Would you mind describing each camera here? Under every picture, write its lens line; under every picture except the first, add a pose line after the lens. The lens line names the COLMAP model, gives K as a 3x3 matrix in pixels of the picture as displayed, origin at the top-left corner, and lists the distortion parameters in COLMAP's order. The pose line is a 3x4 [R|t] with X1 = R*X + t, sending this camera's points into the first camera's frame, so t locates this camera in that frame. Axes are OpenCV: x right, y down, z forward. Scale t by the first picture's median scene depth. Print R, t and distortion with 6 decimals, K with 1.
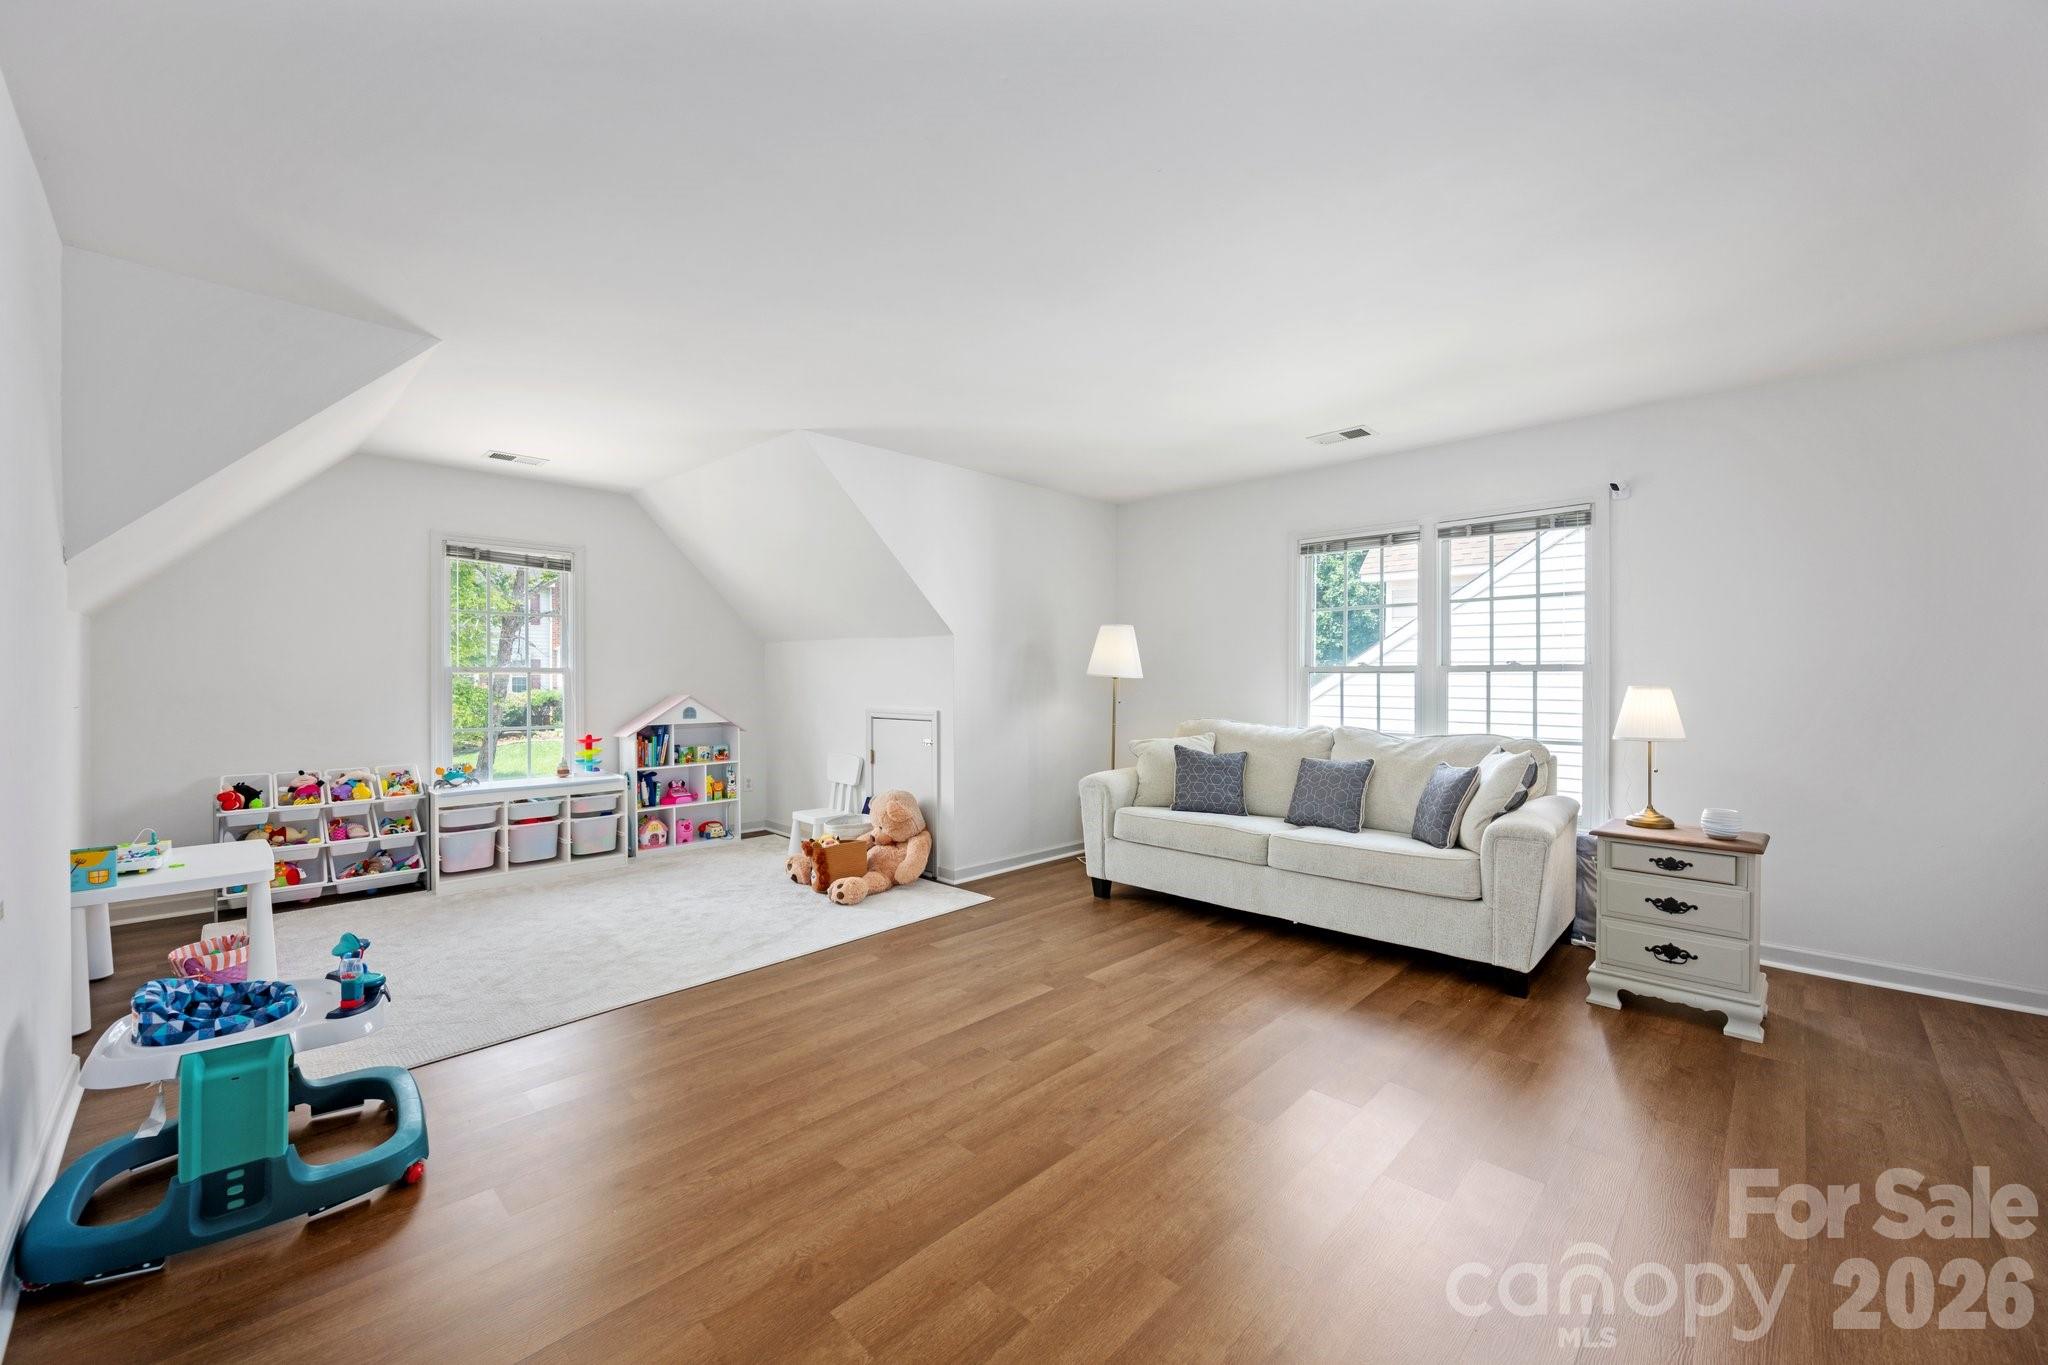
lens RADIAL K [[803.5, 0, 1024.0], [0, 803.5, 682.5], [0, 0, 1]] dist [-0.000335, -0.000345]
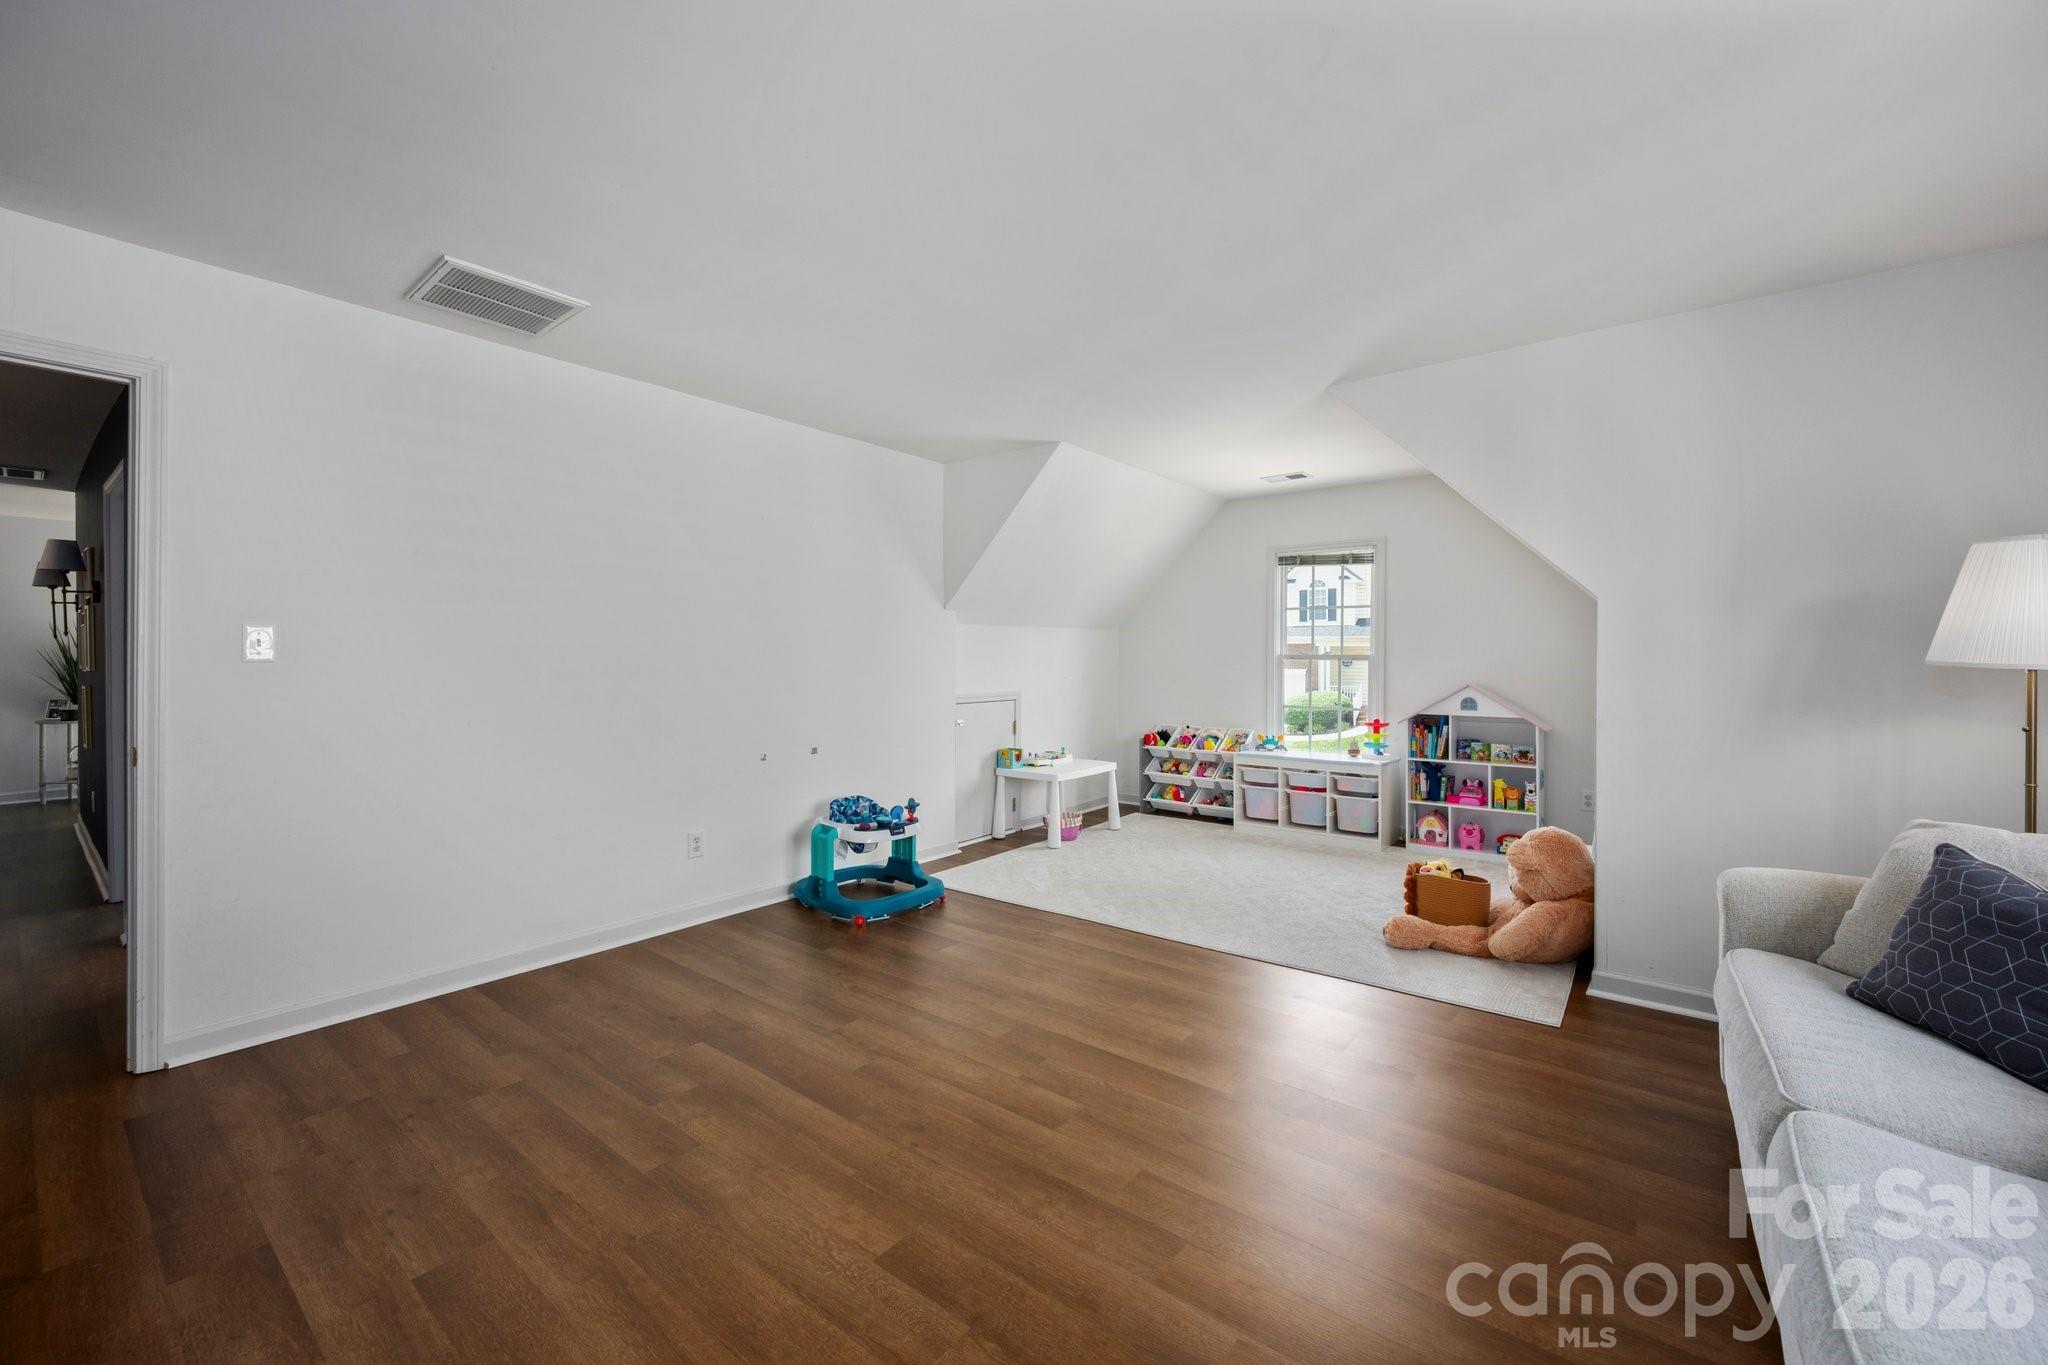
lens RADIAL K [[806.8, 0, 1022.8], [0, 806.8, 651.2], [0, 0, 1]] dist [-0.001290, -0.000314]
pose [[0.104668, -0.010840, -0.994448, 0.477104], [-0.009642, 0.999883, -0.011914, -0.005868], [0.994460, 0.010835, 0.104551, 0.467288]]
